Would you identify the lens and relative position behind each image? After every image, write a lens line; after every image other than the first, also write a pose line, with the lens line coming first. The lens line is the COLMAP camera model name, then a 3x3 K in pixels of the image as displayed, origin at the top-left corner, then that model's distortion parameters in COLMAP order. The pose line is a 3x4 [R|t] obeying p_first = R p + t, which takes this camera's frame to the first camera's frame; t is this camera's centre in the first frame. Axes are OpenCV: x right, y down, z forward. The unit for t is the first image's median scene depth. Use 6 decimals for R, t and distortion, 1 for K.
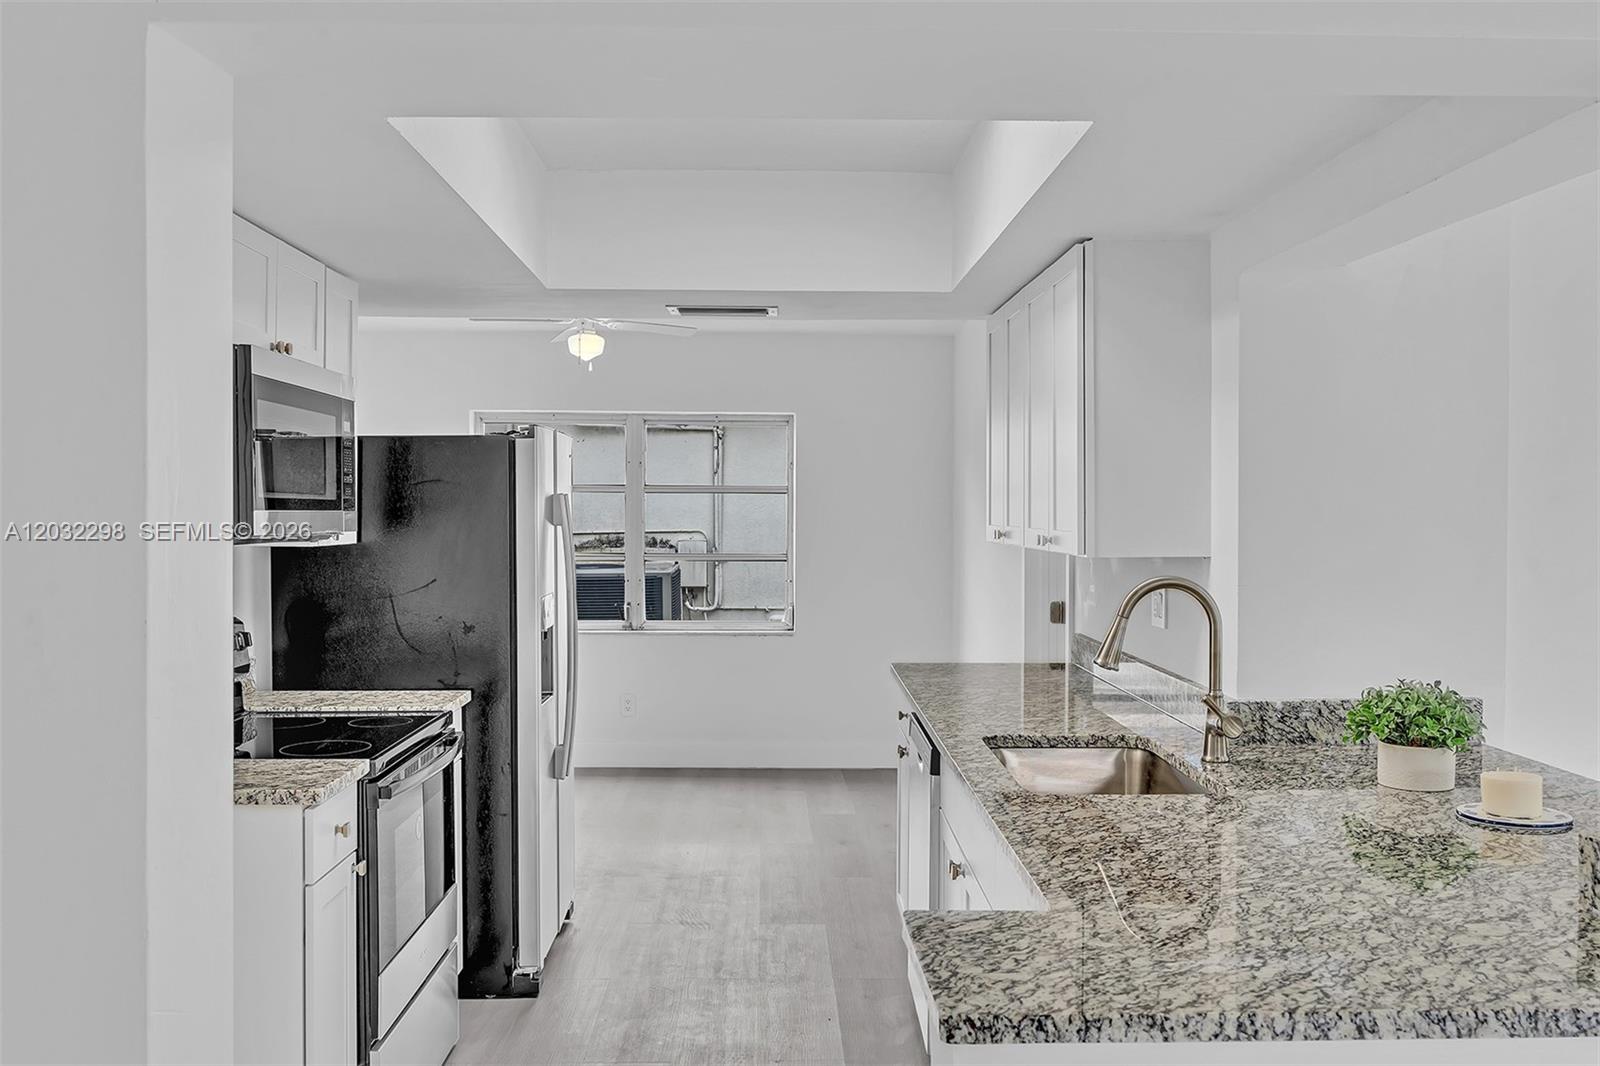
lens RADIAL K [[1404.9, 0, 795.8], [0, 1404.9, 525.9], [0, 0, 1]] dist [-0.013503, 0.005801]
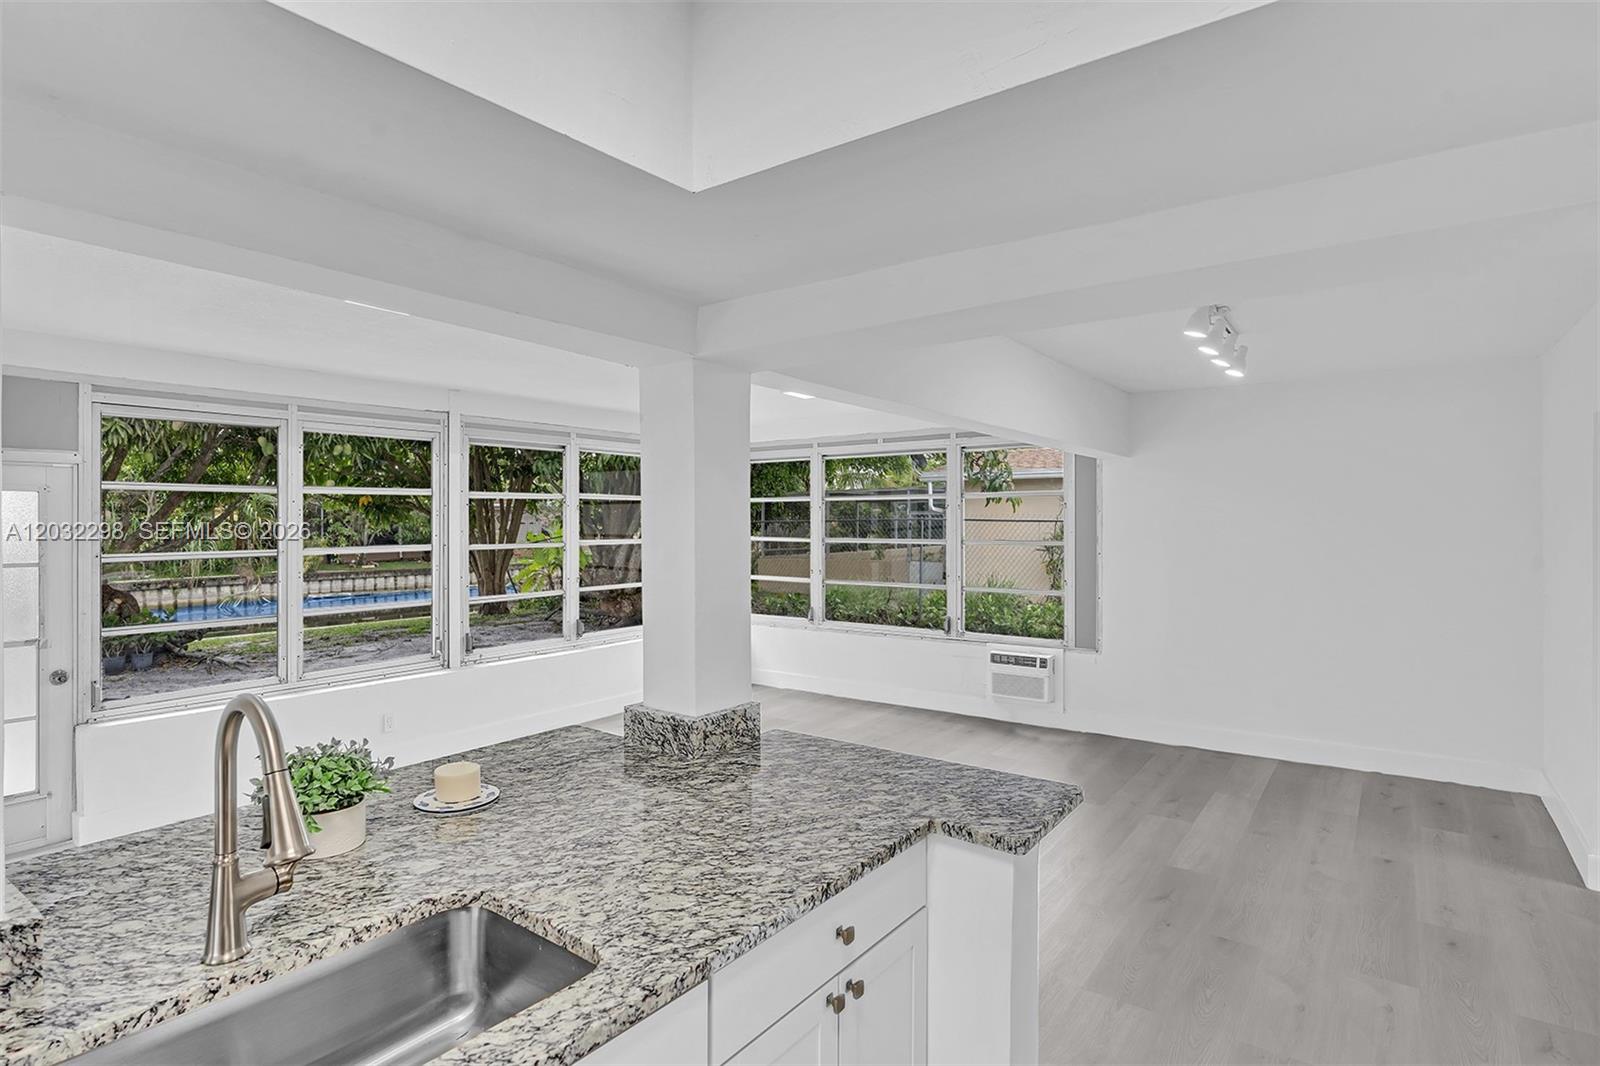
lens RADIAL K [[811.9, 0, 793.9], [0, 811.9, 524.0], [0, 0, 1]] dist [-0.016426, 0.004606]
pose [[-0.787220, -0.002955, 0.616665, -0.106127], [0.007298, 0.999874, 0.014108, -0.030608], [-0.616629, 0.015607, -0.787099, 0.745939]]
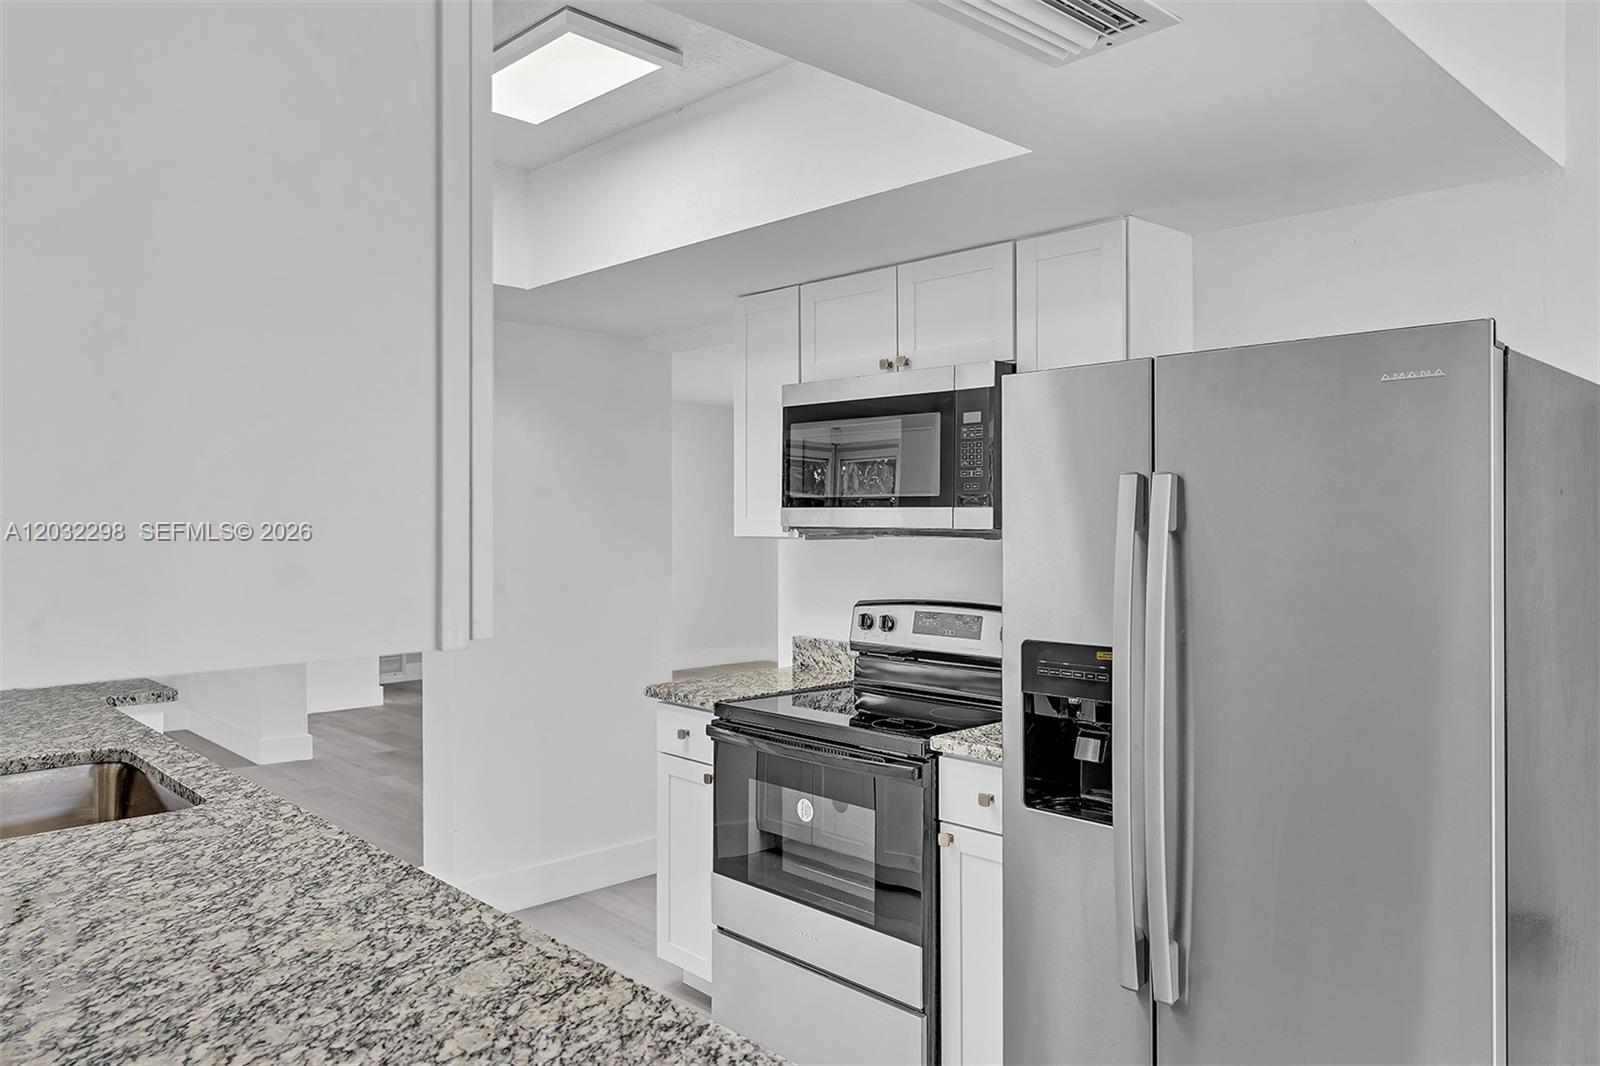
lens RADIAL K [[1121.6, 0, 793.6], [0, 1121.6, 521.5], [0, 0, 1]] dist [0.010893, -0.000381]
pose [[-0.737500, 0.002498, -0.675343, 0.225376], [-0.010041, 0.999842, 0.014665, -0.008721], [0.675273, 0.017597, -0.737358, 1.198109]]
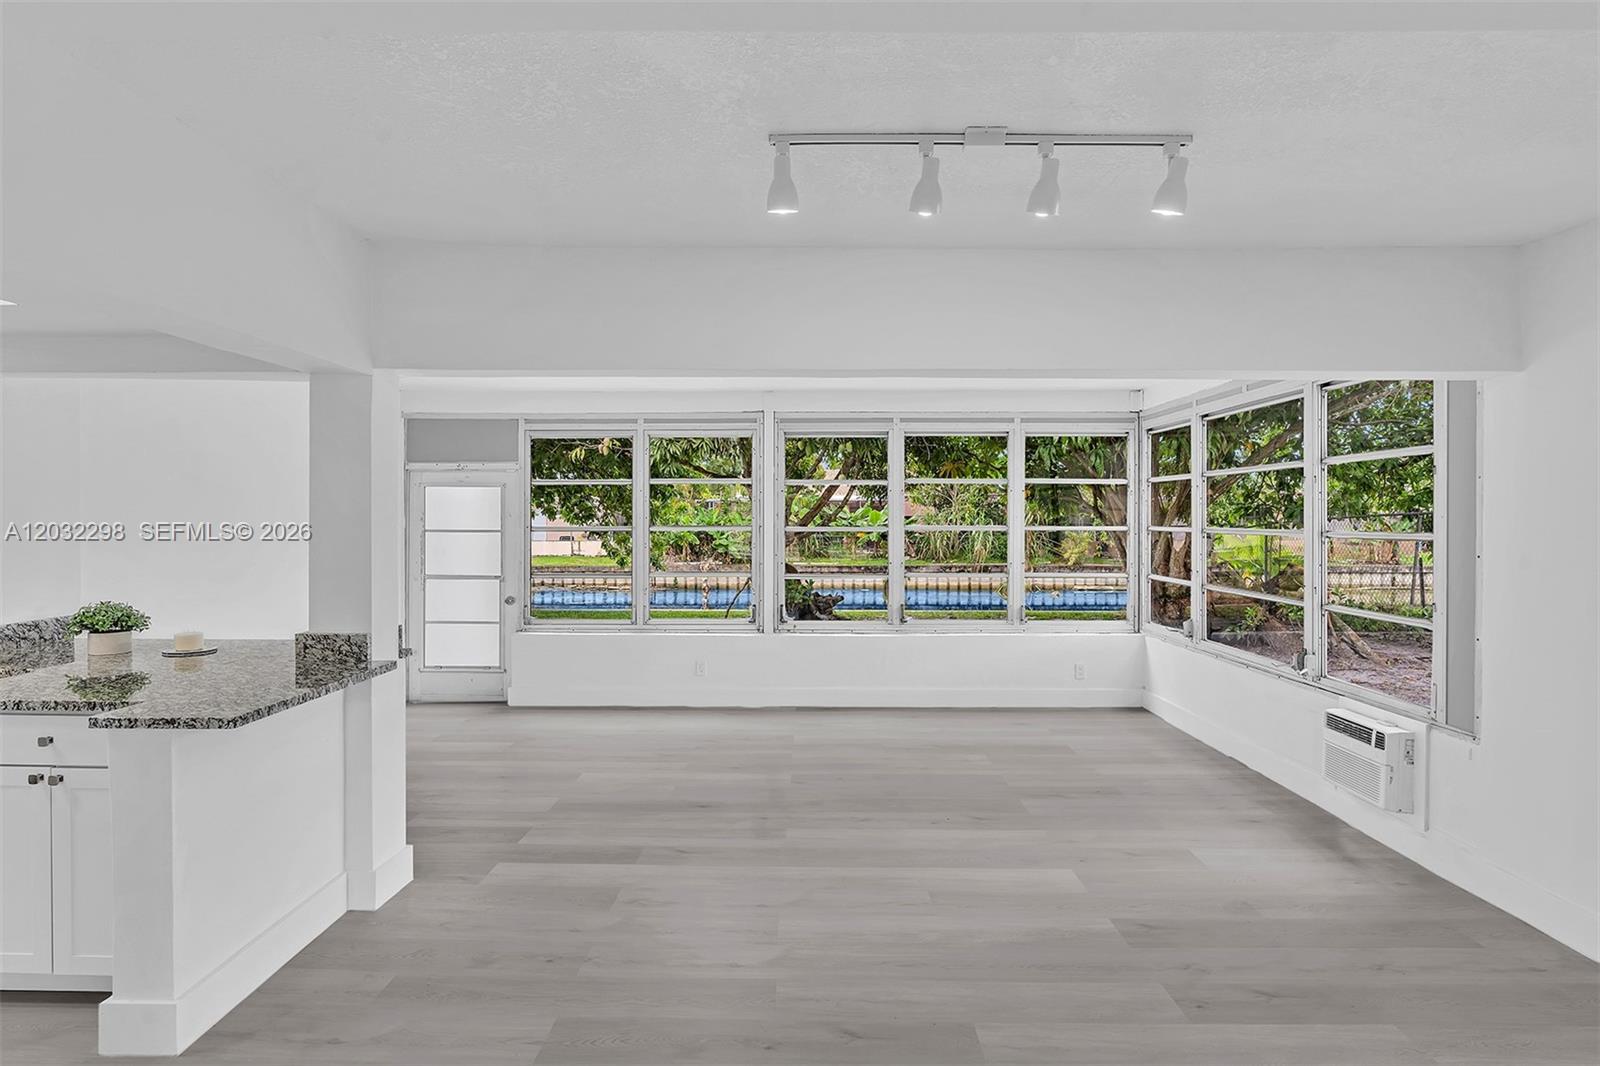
lens RADIAL K [[863.6, 0, 800.1], [0, 863.6, 526.5], [0, 0, 1]] dist [-0.013204, 0.000309]
pose [[0.037441, -0.011557, 0.999232, -0.452854], [0.009965, 0.999888, 0.011192, -0.000825], [-0.999249, 0.009538, 0.037552, -0.026621]]
